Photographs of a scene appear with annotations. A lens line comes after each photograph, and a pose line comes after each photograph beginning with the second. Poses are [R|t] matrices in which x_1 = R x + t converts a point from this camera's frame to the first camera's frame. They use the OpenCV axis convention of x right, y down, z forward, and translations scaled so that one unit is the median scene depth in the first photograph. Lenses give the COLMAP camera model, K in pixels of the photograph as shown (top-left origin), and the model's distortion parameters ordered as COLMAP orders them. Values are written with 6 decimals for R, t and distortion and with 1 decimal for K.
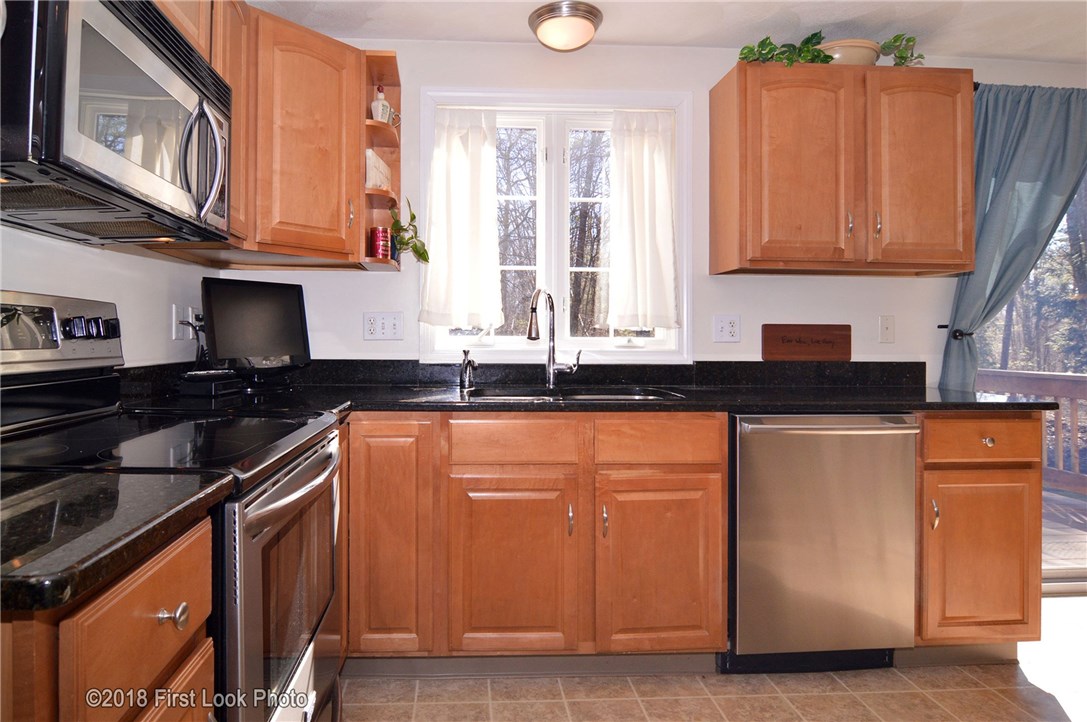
lens RADIAL K [[625.5, 0, 503.3], [0, 625.5, 355.6], [0, 0, 1]] dist [-0.013552, -0.000193]
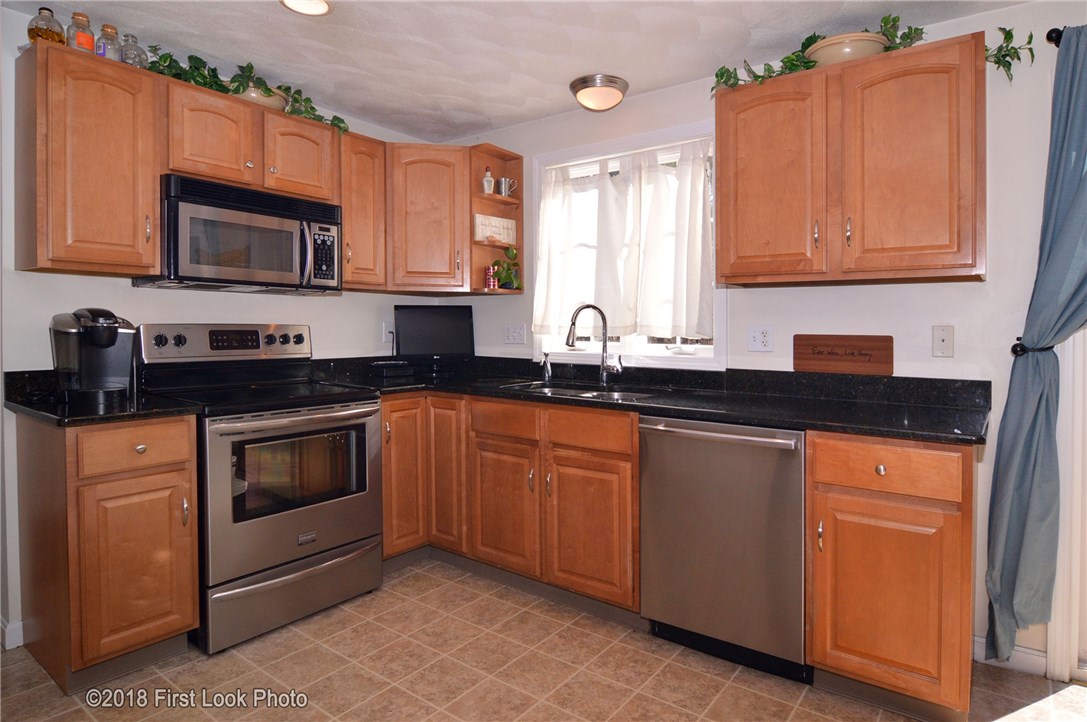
lens RADIAL K [[625.5, 0, 560.0], [0, 625.5, 357.6], [0, 0, 1]] dist [-0.013552, -0.000193]
pose [[0.772463, 0.031095, -0.634297, 0.866237], [-0.018939, 0.999484, 0.025933, -0.036152], [0.634777, -0.008019, 0.772654, -0.014531]]
